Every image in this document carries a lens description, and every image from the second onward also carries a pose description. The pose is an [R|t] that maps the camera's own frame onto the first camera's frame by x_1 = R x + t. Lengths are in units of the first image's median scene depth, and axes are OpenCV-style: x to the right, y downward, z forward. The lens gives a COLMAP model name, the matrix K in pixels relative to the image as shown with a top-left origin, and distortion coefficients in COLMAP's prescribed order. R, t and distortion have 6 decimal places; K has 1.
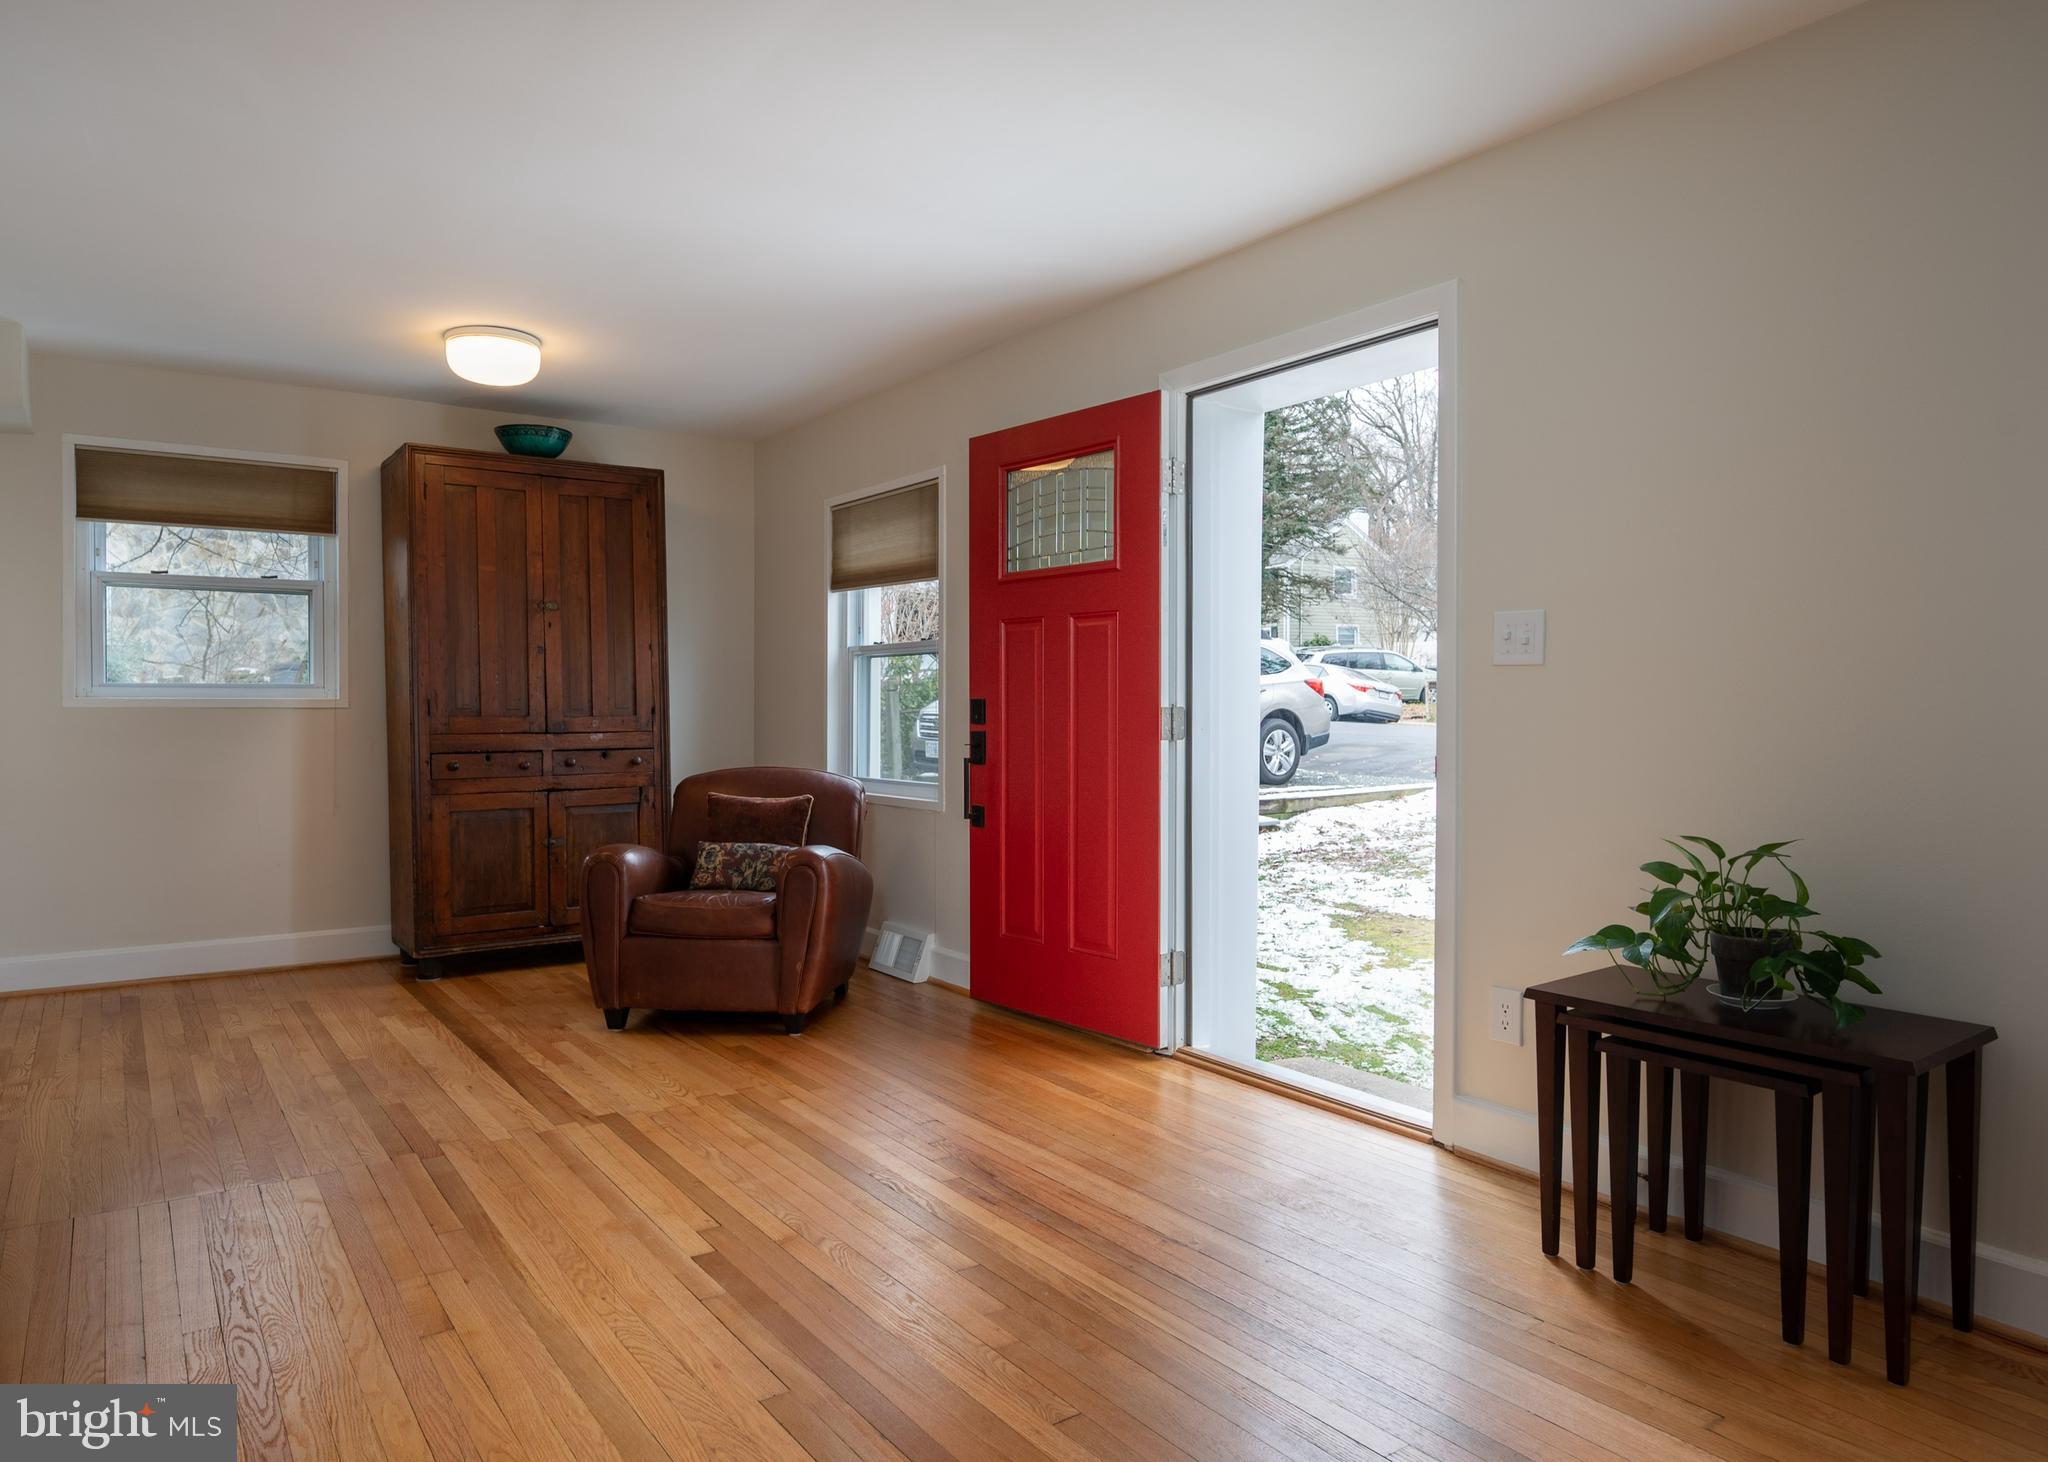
lens RADIAL K [[1294.5, 0, 938.9], [0, 1294.5, 728.1], [0, 0, 1]] dist [0.000310, 0.000435]
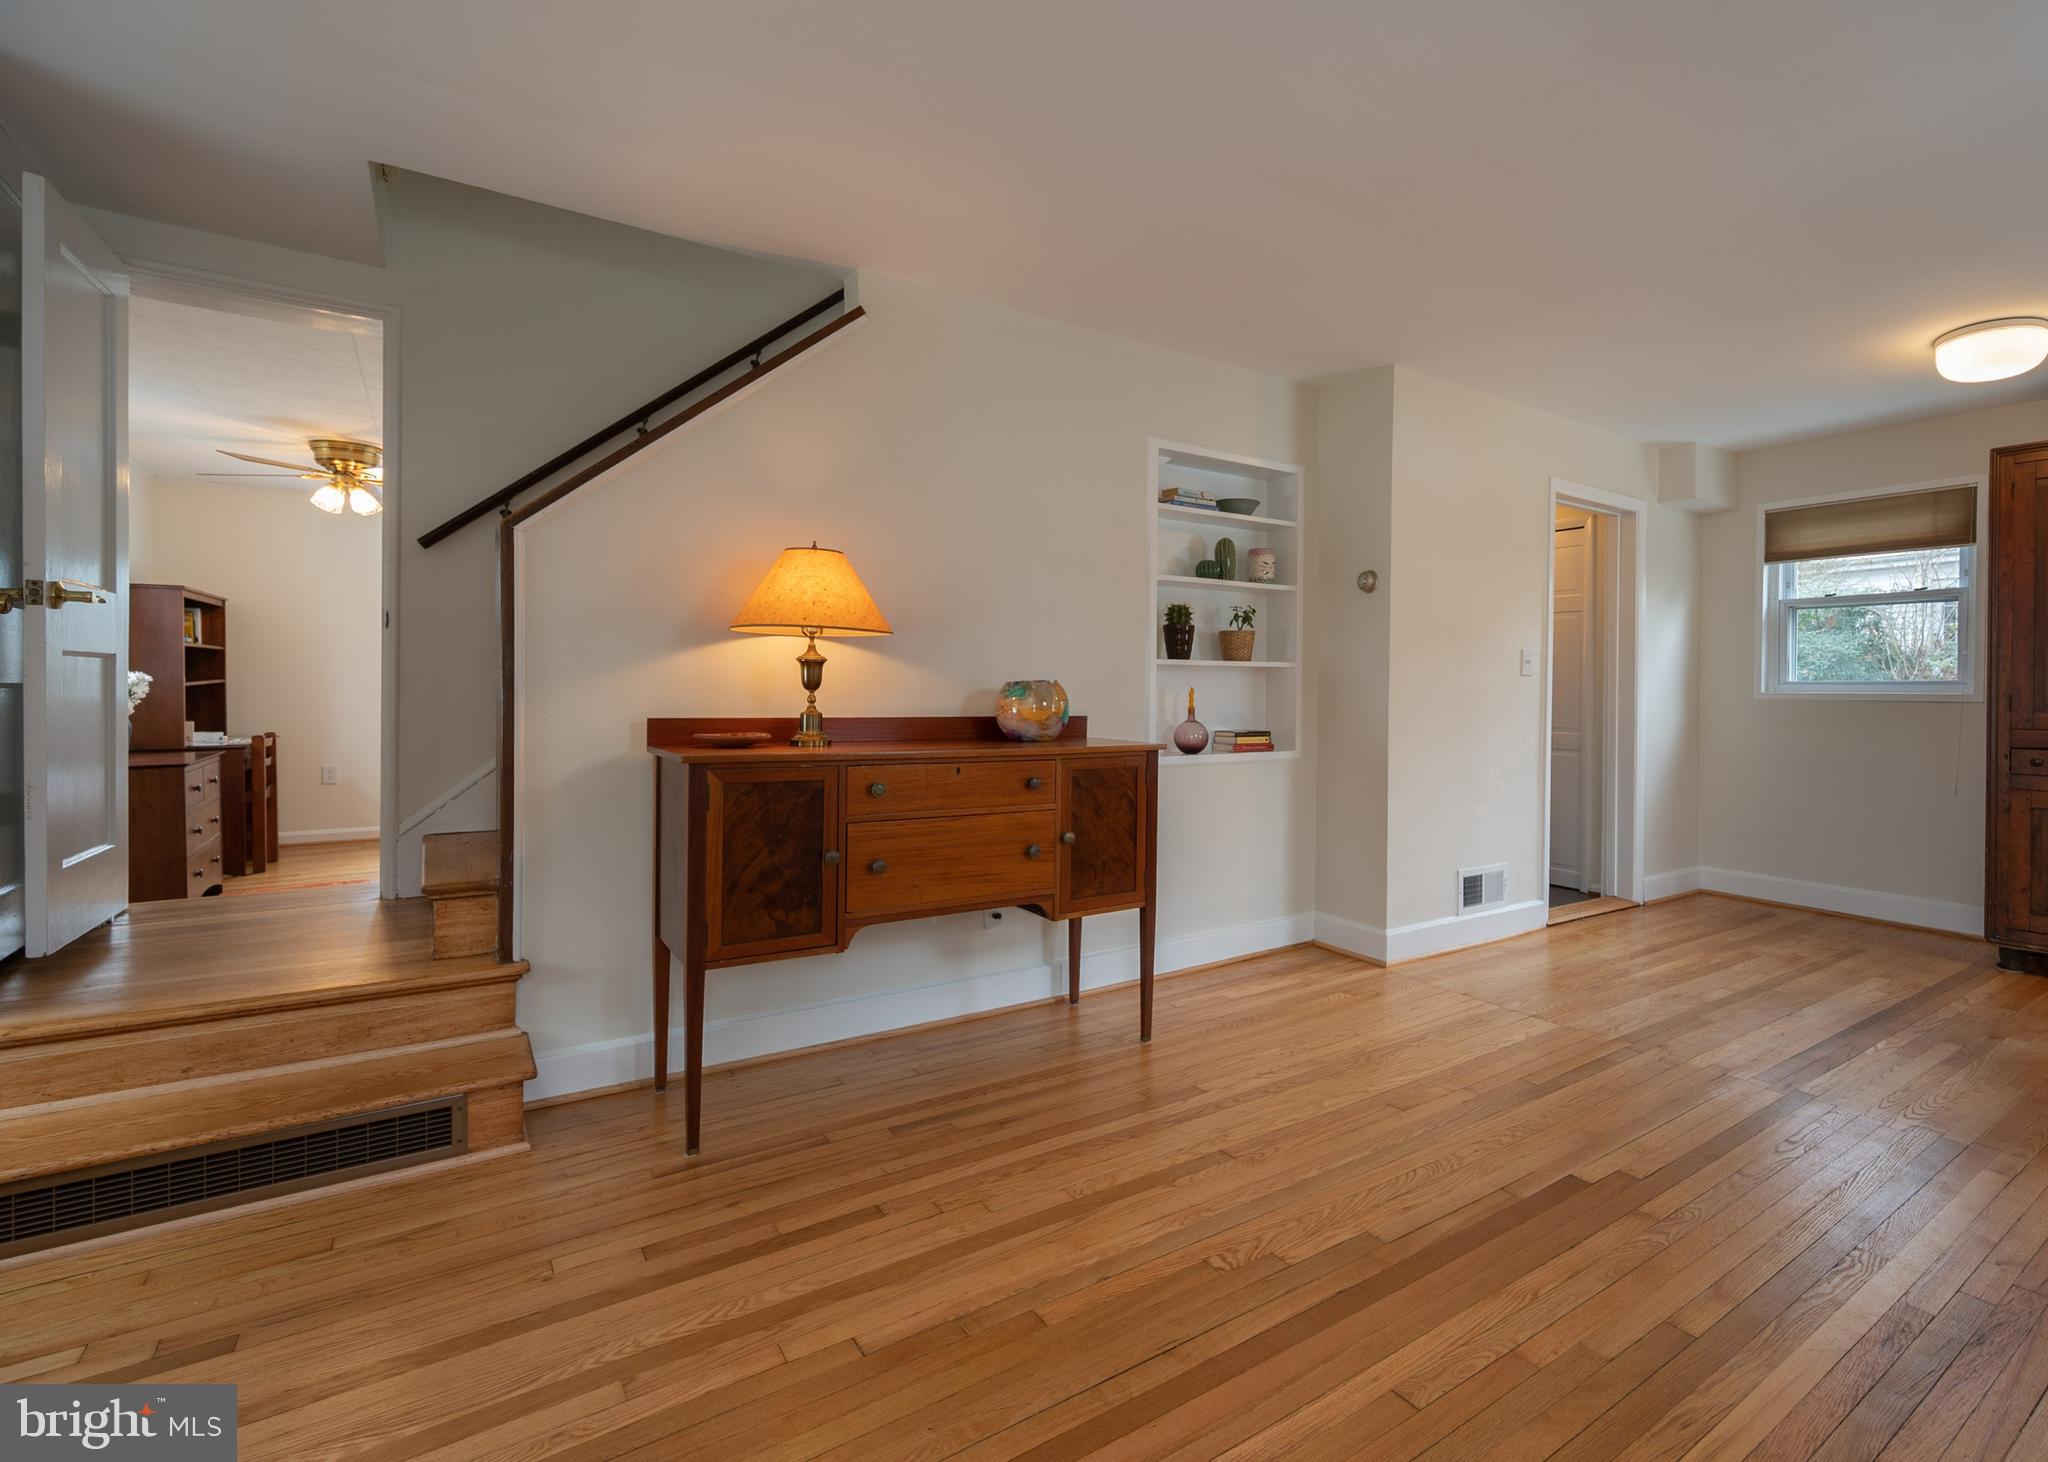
lens RADIAL K [[976.6, 0, 1182.2], [0, 976.6, 698.7], [0, 0, 1]] dist [0.001383, 0.000137]
pose [[0.065496, 0.005679, -0.997837, 0.363000], [-0.034016, 0.999415, 0.003455, 0.000881], [0.997273, 0.033717, 0.065651, 0.337743]]
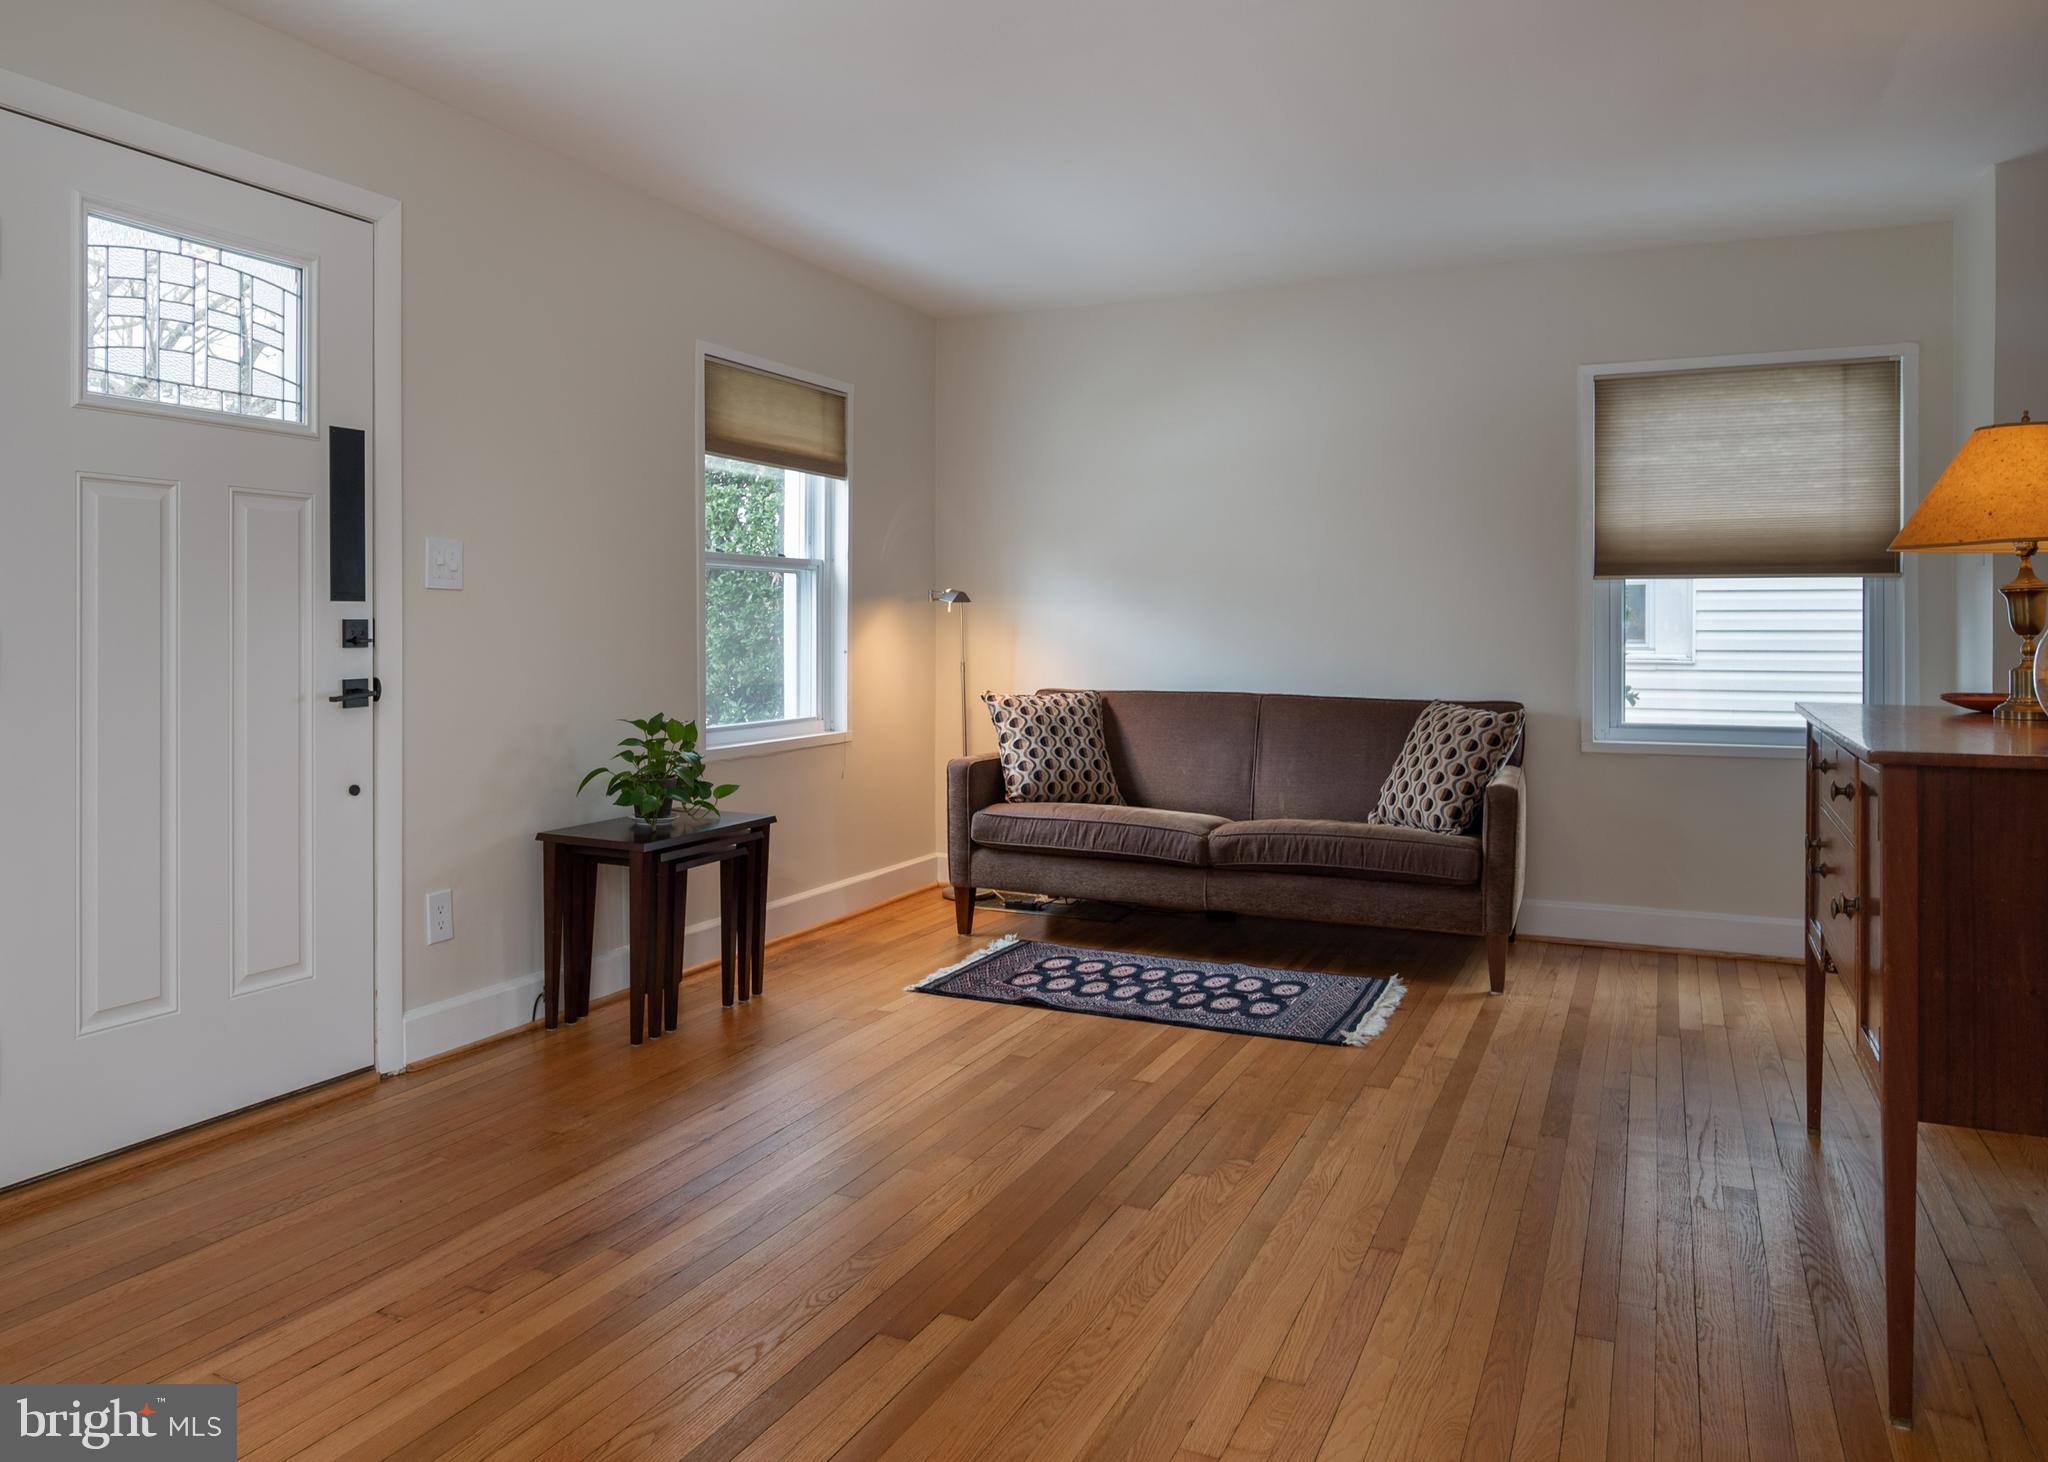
lens RADIAL K [[1490.6, 0, 1021.3], [0, 1490.6, 629.1], [0, 0, 1]] dist [-0.006348, -0.003900]
pose [[-0.552879, -0.004611, 0.833249, -0.545750], [0.017143, 0.999710, 0.016907, -0.014009], [-0.833085, 0.023632, -0.552639, 0.833964]]
